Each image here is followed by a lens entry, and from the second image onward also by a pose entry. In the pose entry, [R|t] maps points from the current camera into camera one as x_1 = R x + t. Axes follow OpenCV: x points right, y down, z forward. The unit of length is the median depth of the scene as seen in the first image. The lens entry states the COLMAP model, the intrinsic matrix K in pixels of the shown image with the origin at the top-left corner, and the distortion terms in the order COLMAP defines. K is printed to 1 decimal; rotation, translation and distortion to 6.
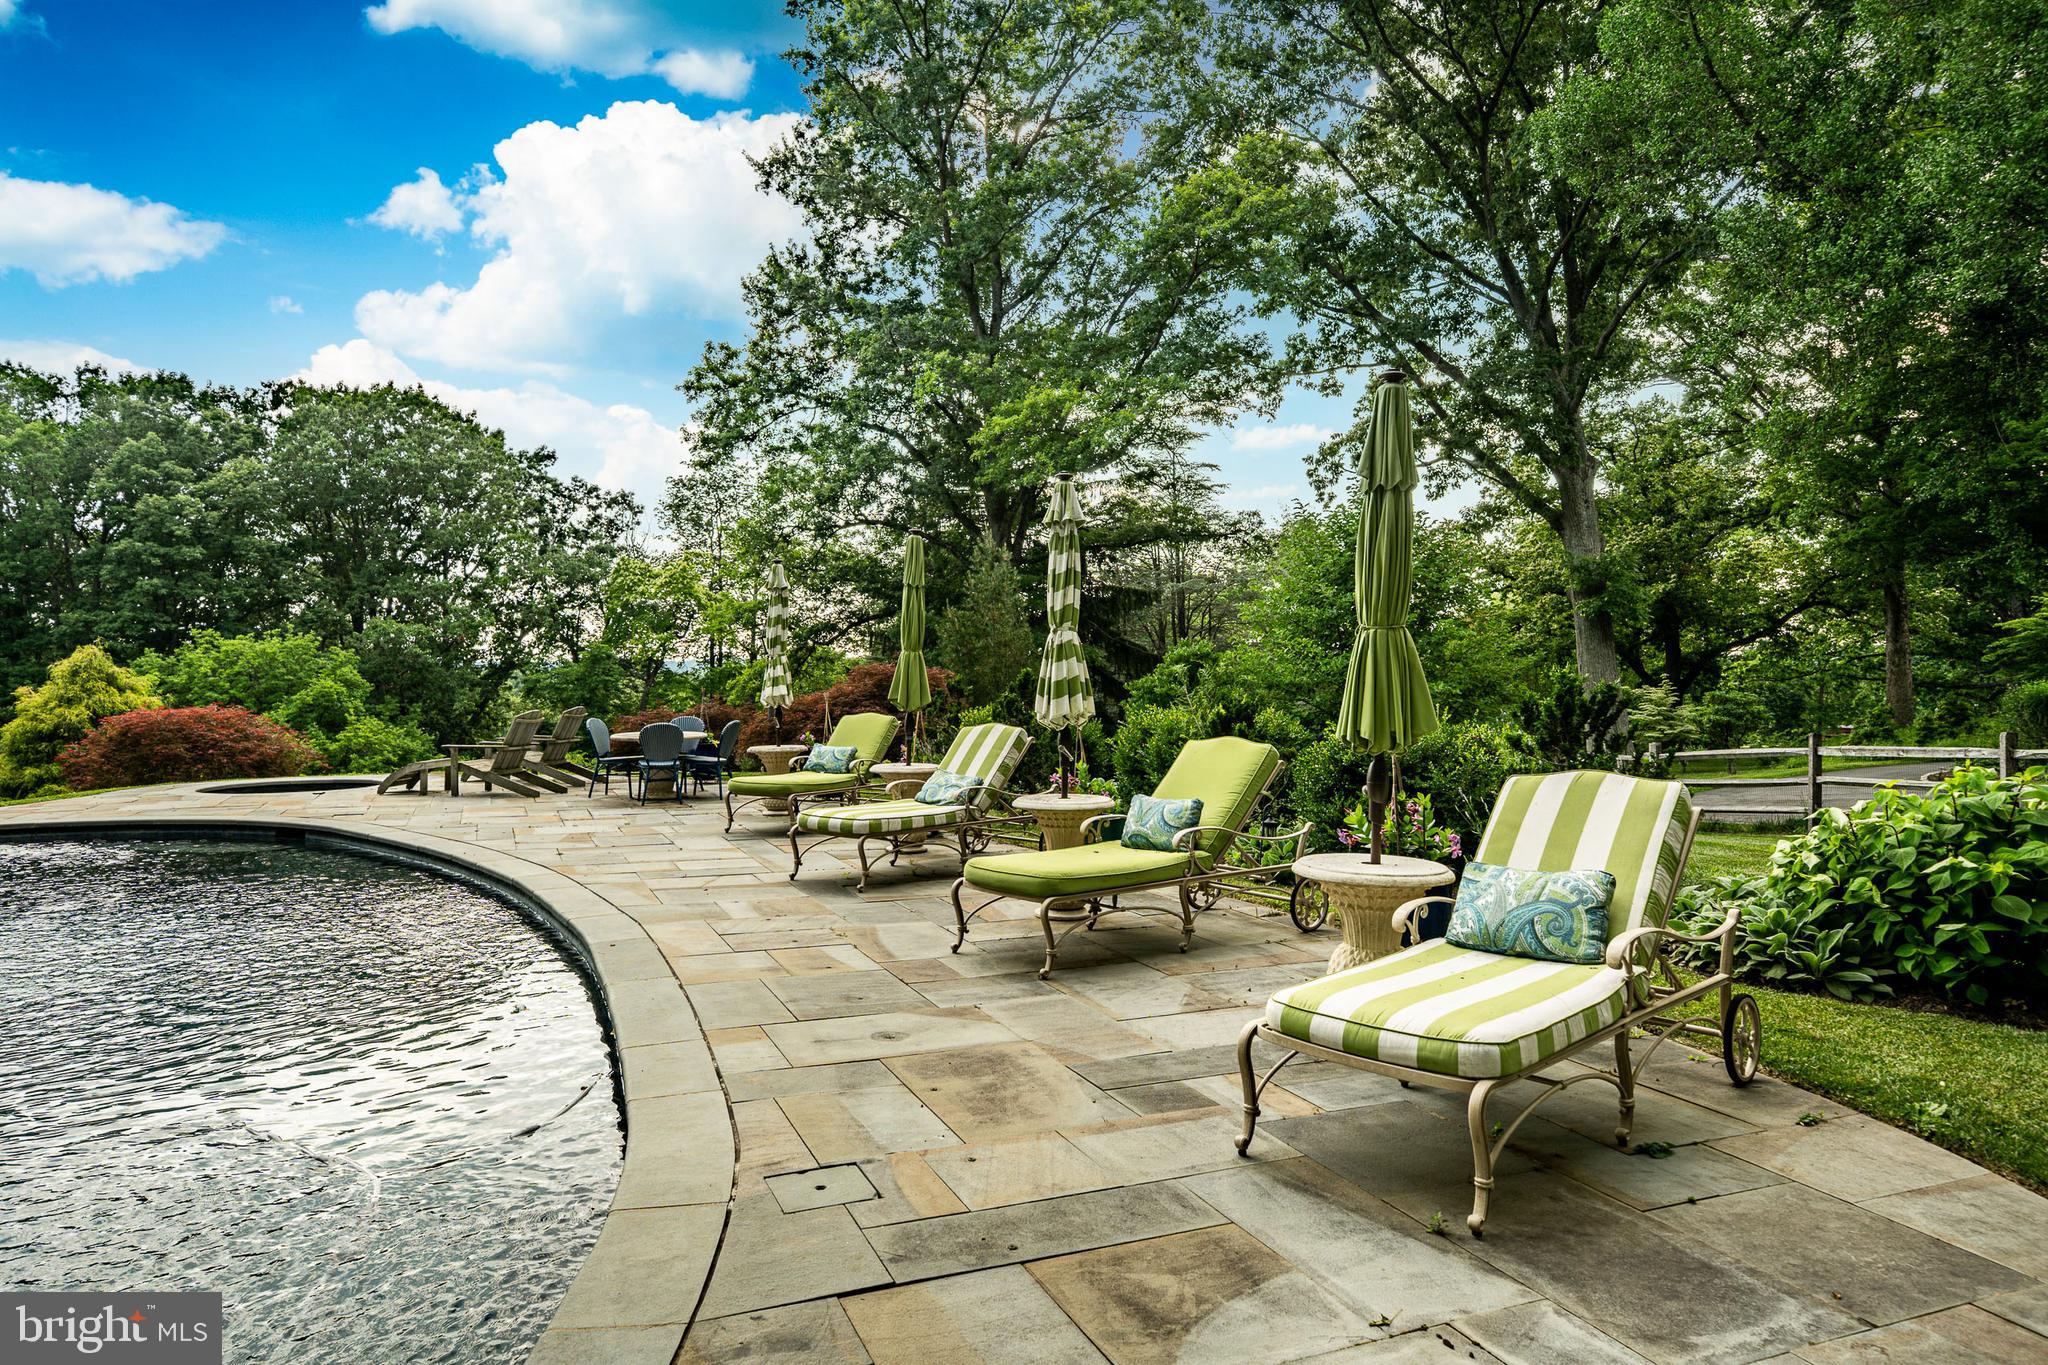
lens RADIAL K [[1227.0, 0, 1022.6], [0, 1227.0, 679.5], [0, 0, 1]] dist [0.000895, -0.000876]
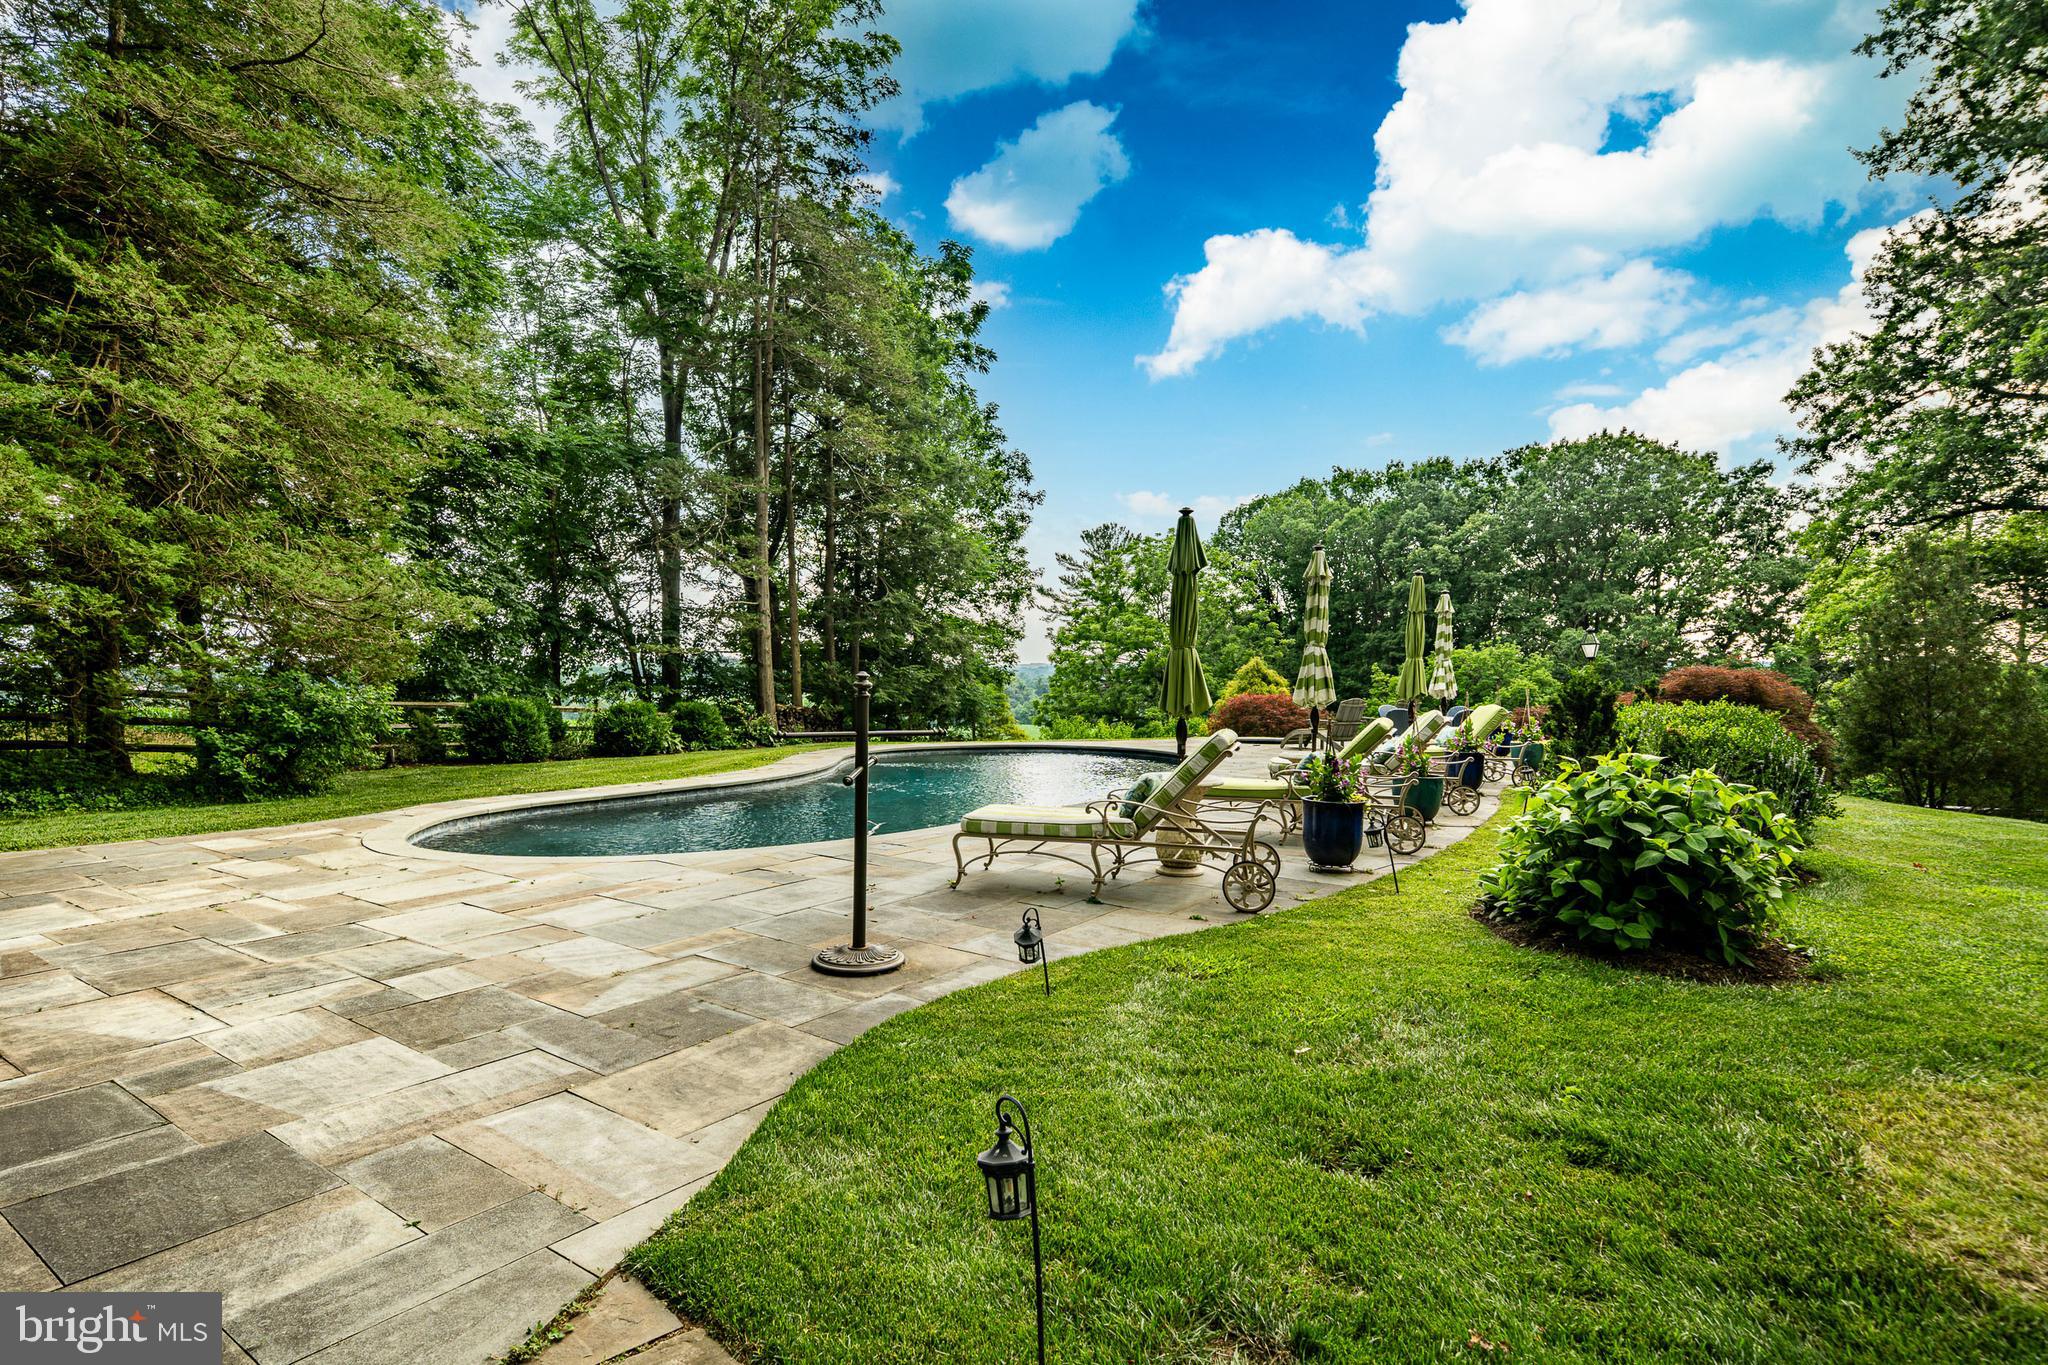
lens RADIAL K [[1069.8, 0, 1021.5], [0, 1069.8, 678.2], [0, 0, 1]] dist [0.001160, -0.000011]
pose [[0.489152, 0.005694, -0.872180, 0.134214], [-0.007081, 0.999972, 0.002557, -0.000103], [0.872170, 0.004925, 0.489179, -0.001024]]
